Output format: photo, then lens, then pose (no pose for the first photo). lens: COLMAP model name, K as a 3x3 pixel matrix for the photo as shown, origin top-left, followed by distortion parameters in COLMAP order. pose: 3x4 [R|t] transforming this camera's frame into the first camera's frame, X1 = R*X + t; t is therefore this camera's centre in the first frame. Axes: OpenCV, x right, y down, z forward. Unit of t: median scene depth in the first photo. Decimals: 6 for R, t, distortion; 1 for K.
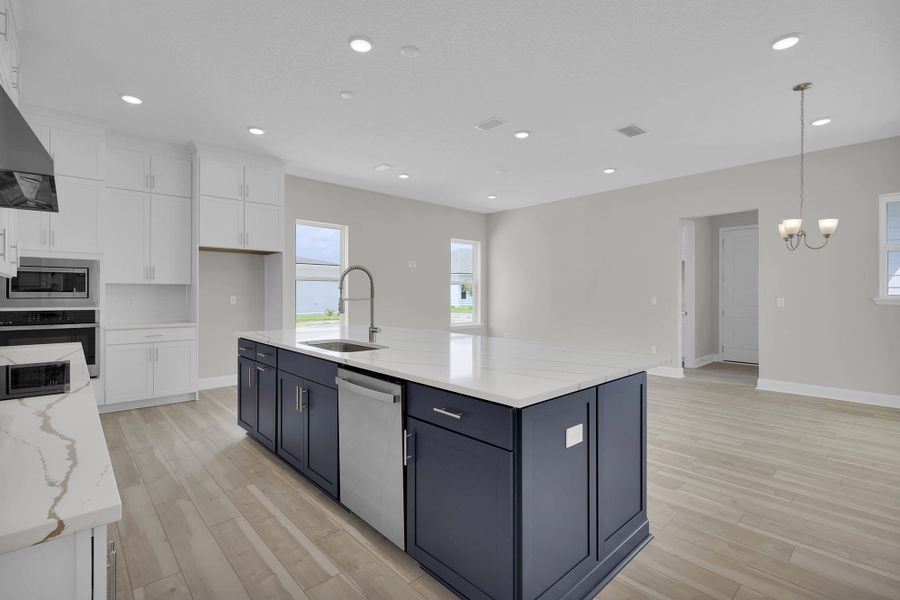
lens RADIAL K [[418.4, 0, 450.8], [0, 418.4, 296.1], [0, 0, 1]] dist [0.000429, 0.000013]
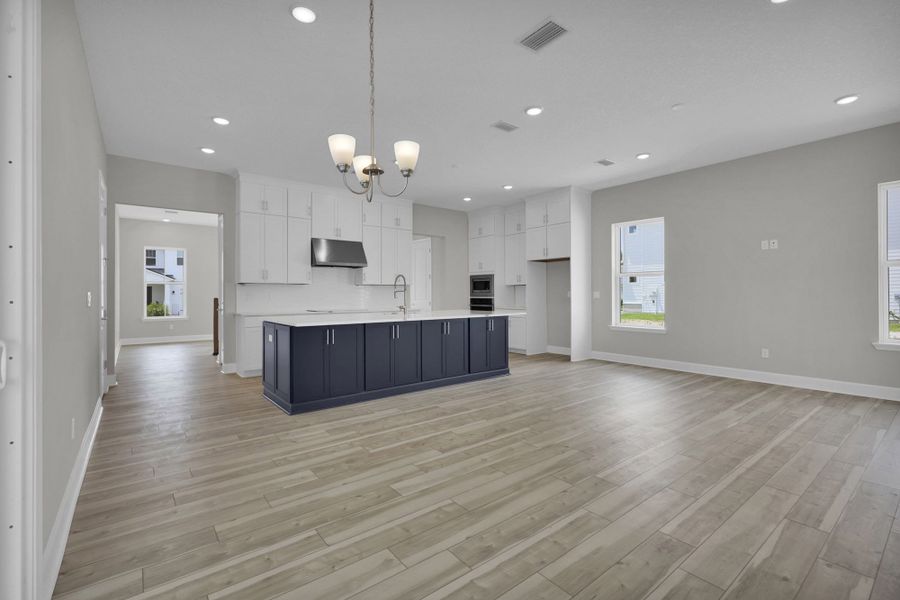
lens RADIAL K [[401.4, 0, 447.6], [0, 401.4, 293.7], [0, 0, 1]] dist [-0.000139, 0.000097]
pose [[-0.083141, -0.004753, -0.996526, 1.204910], [-0.001146, 0.999988, -0.004674, 0.020440], [0.996537, 0.000754, -0.083146, 1.006888]]
